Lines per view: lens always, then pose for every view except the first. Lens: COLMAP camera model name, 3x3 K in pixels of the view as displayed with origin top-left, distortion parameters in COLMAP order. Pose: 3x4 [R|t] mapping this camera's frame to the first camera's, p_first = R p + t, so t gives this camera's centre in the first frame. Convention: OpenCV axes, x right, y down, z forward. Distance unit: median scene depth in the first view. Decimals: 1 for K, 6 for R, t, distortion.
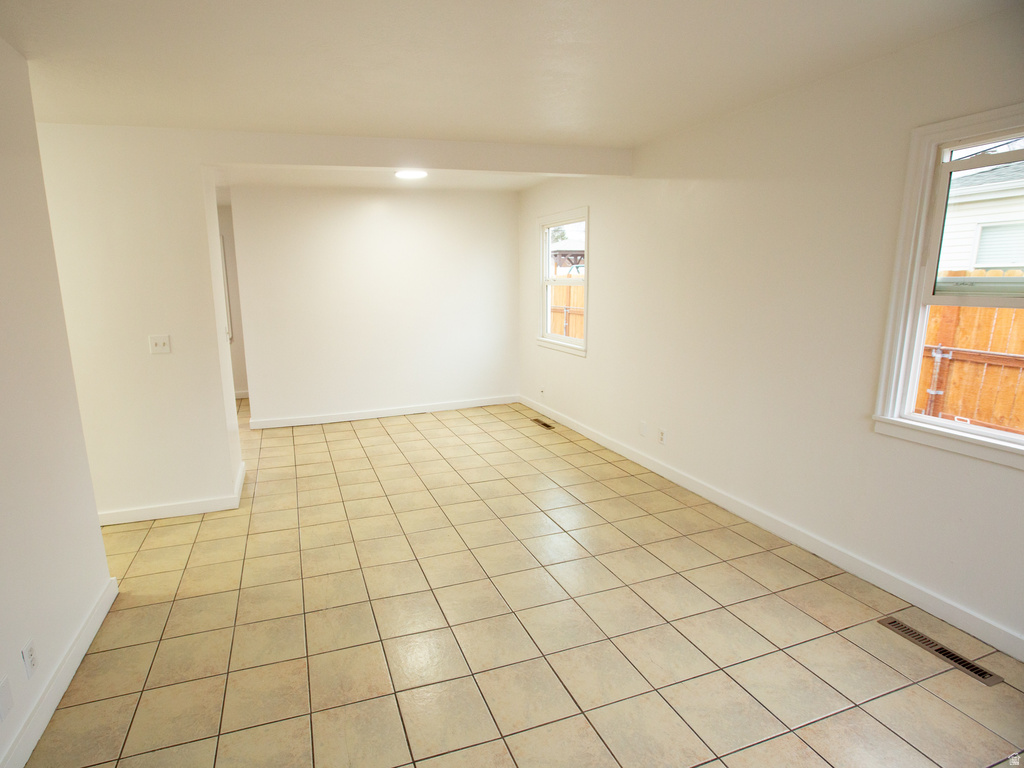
lens RADIAL K [[525.7, 0, 454.6], [0, 525.7, 384.7], [0, 0, 1]] dist [-0.048059, 0.017615]
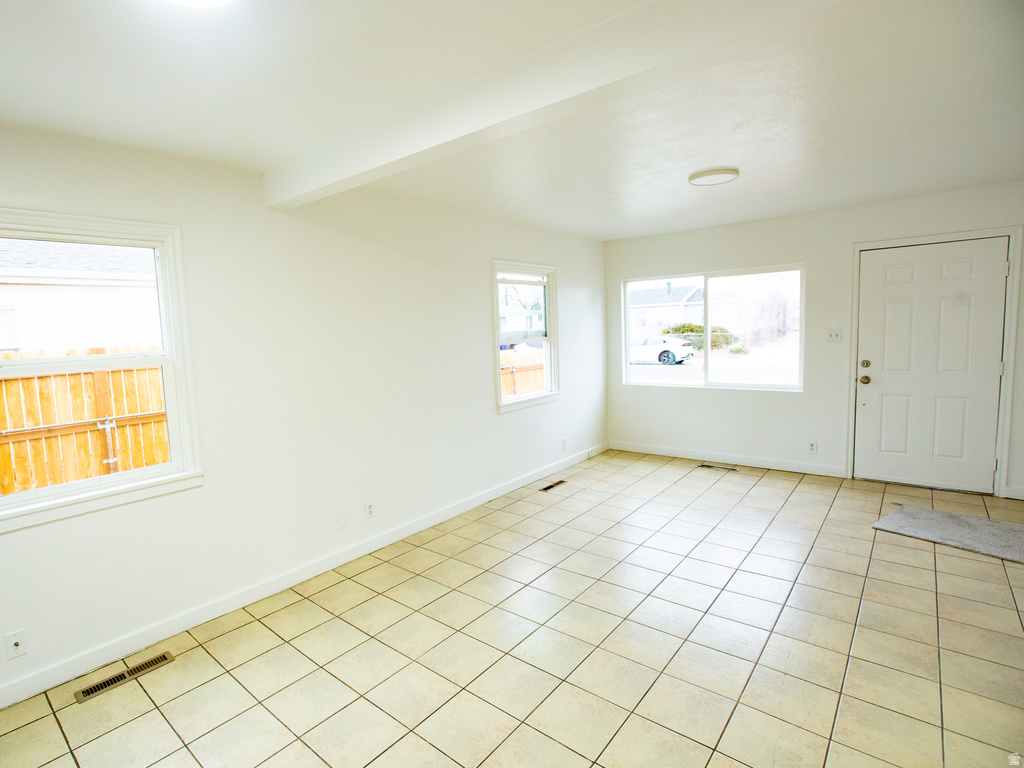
lens RADIAL K [[525.7, 0, 454.6], [0, 525.7, 384.7], [0, 0, 1]] dist [-0.048059, 0.017615]
pose [[-0.496649, -0.050170, 0.866500, -0.511606], [0.225743, 0.956504, 0.184769, -0.272785], [-0.838081, 0.287372, -0.463721, 1.362296]]
